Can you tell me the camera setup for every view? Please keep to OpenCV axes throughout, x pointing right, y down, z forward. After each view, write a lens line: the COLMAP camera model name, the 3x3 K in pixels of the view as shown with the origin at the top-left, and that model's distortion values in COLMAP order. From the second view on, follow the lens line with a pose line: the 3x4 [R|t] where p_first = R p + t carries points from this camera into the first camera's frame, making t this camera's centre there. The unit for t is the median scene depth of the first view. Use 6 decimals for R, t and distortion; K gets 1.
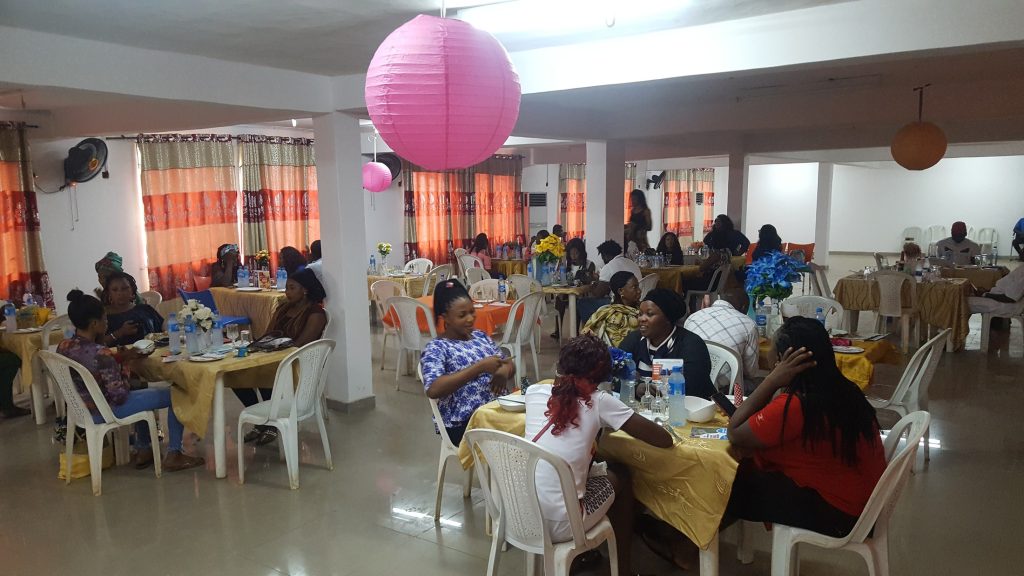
lens RADIAL K [[729.0, 0, 512.0], [0, 729.0, 289.5], [0, 0, 1]] dist [0.043671, -0.004799]
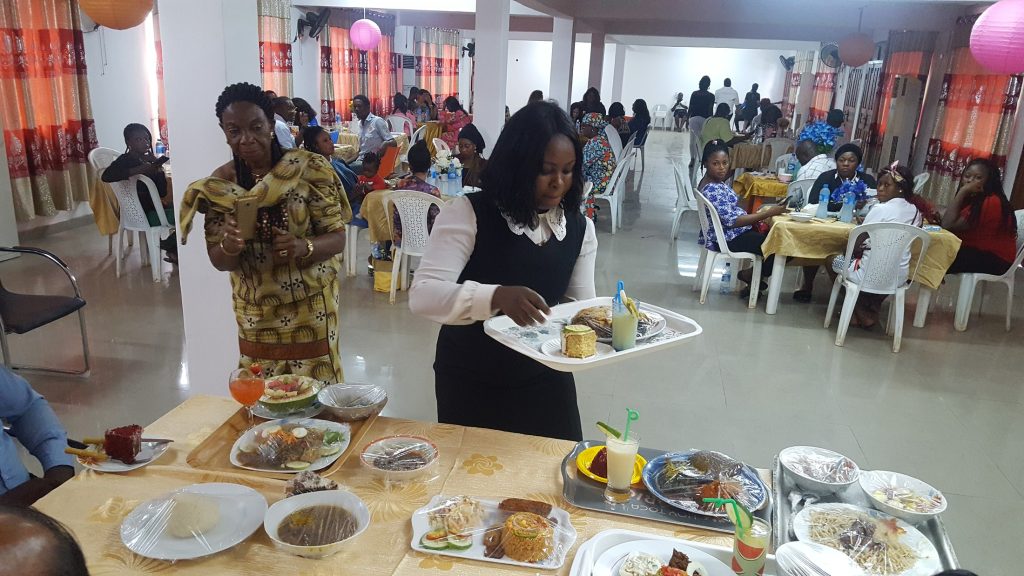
lens RADIAL K [[729.0, 0, 512.3], [0, 729.0, 287.7], [0, 0, 1]] dist [0.043671, -0.004799]
pose [[0.919897, -0.059270, 0.387656, -0.314736], [-0.011338, 0.984080, 0.177364, 0.007699], [-0.391996, -0.167552, 0.904580, -0.056134]]
